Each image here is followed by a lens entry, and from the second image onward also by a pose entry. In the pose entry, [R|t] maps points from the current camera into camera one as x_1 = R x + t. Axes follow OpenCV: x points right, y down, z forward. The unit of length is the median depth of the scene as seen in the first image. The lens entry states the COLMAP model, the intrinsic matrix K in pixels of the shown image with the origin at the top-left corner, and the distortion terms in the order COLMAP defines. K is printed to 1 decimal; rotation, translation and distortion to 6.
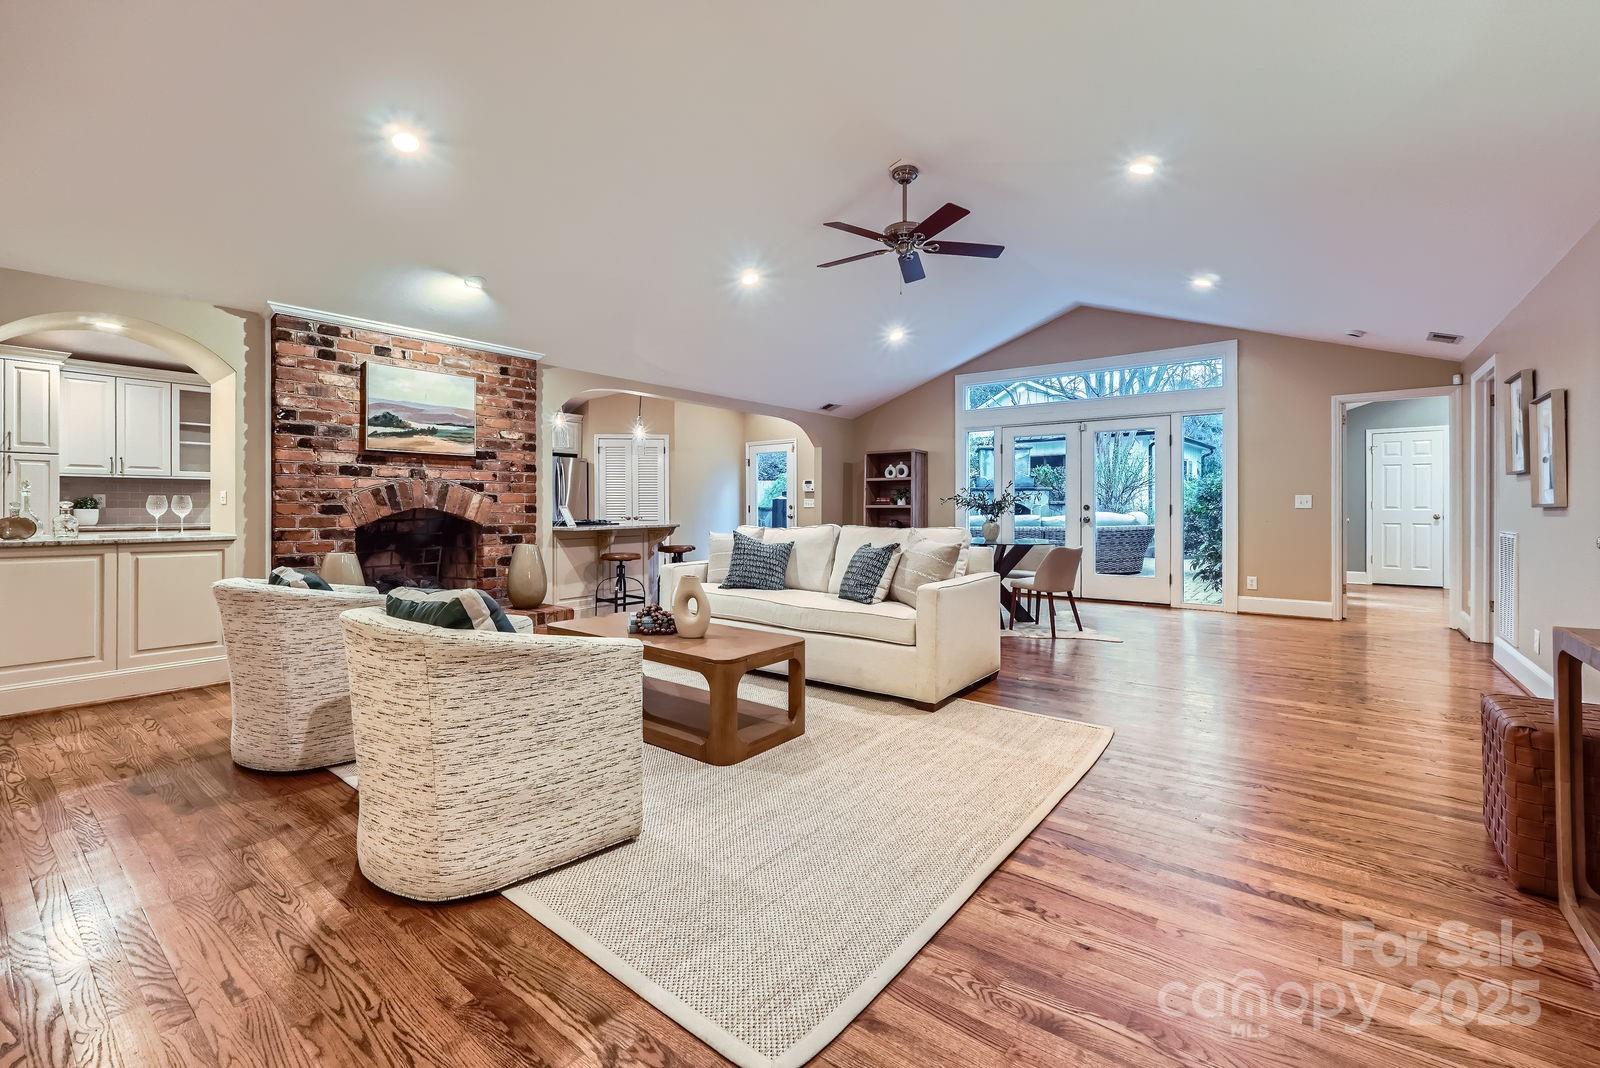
lens RADIAL K [[677.0, 0, 801.9], [0, 677.0, 510.2], [0, 0, 1]] dist [0.001693, 0.000385]
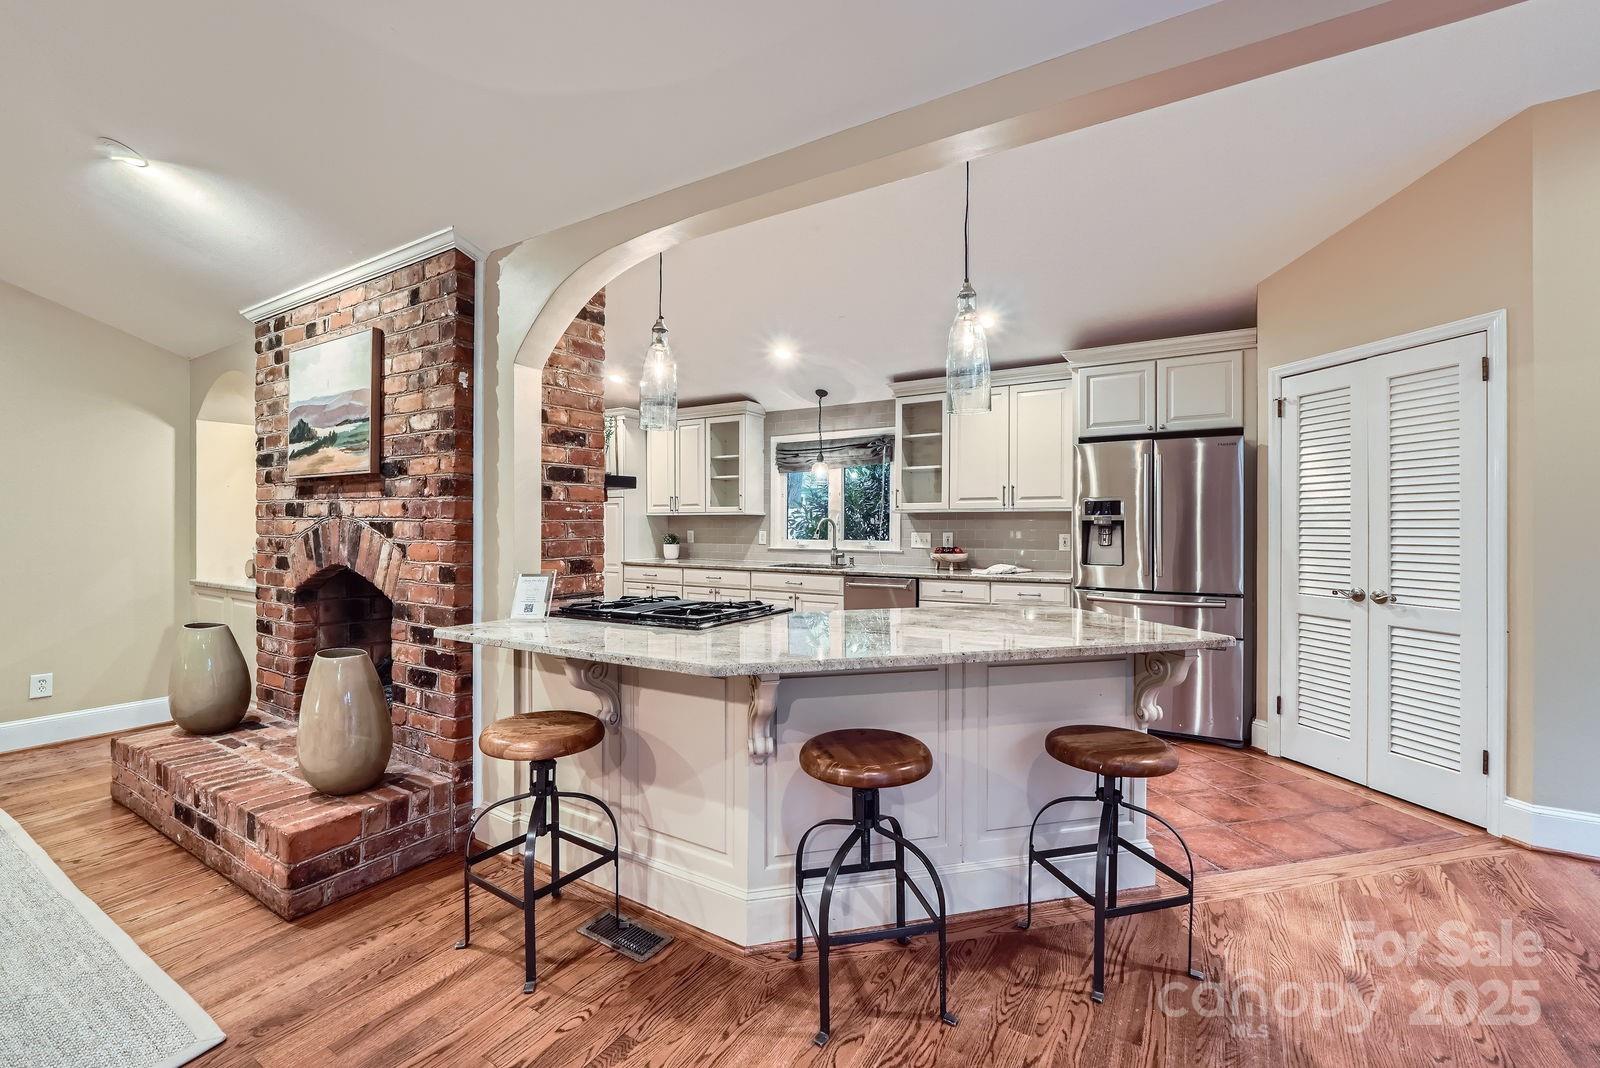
lens RADIAL K [[677.0, 0, 801.9], [0, 677.0, 510.2], [0, 0, 1]] dist [0.001693, 0.000385]
pose [[0.102670, -0.021188, -0.994490, 0.086136], [-0.006318, 0.999739, -0.021953, -0.038542], [0.994695, 0.008538, 0.102510, 1.236608]]
